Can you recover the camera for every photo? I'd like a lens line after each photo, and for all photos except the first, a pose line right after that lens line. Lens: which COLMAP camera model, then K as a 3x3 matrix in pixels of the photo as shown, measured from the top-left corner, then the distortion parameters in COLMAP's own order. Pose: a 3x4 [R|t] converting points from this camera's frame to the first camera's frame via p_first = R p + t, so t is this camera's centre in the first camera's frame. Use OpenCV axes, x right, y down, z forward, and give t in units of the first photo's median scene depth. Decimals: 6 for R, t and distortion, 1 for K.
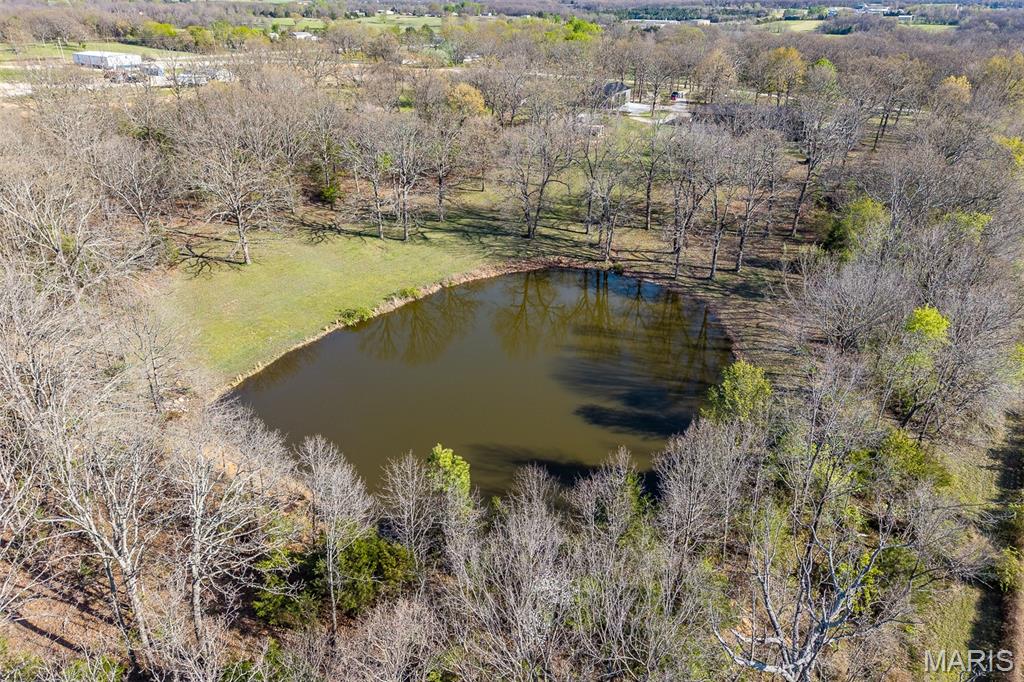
lens RADIAL K [[683.3, 0, 518.2], [0, 683.3, 343.3], [0, 0, 1]] dist [0.012377, -0.011915]
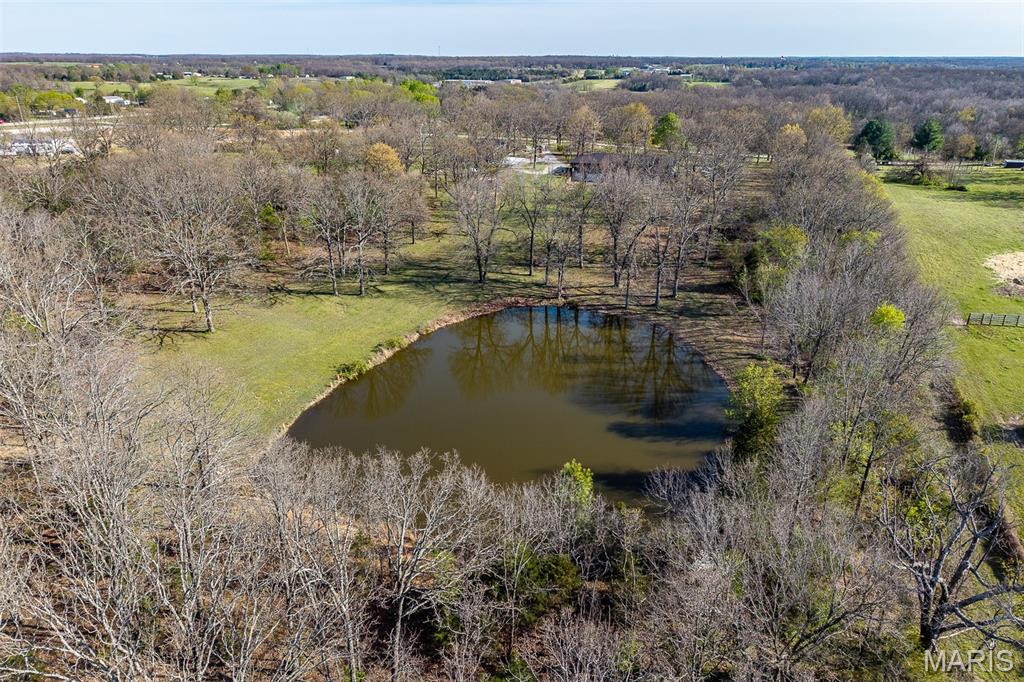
lens RADIAL K [[683.3, 0, 518.2], [0, 683.3, 343.3], [0, 0, 1]] dist [0.012377, -0.011915]
pose [[0.967068, -0.099028, 0.234465, -0.181856], [0.116132, 0.991403, -0.060271, 0.007861], [-0.226481, 0.085515, 0.970254, -0.025959]]
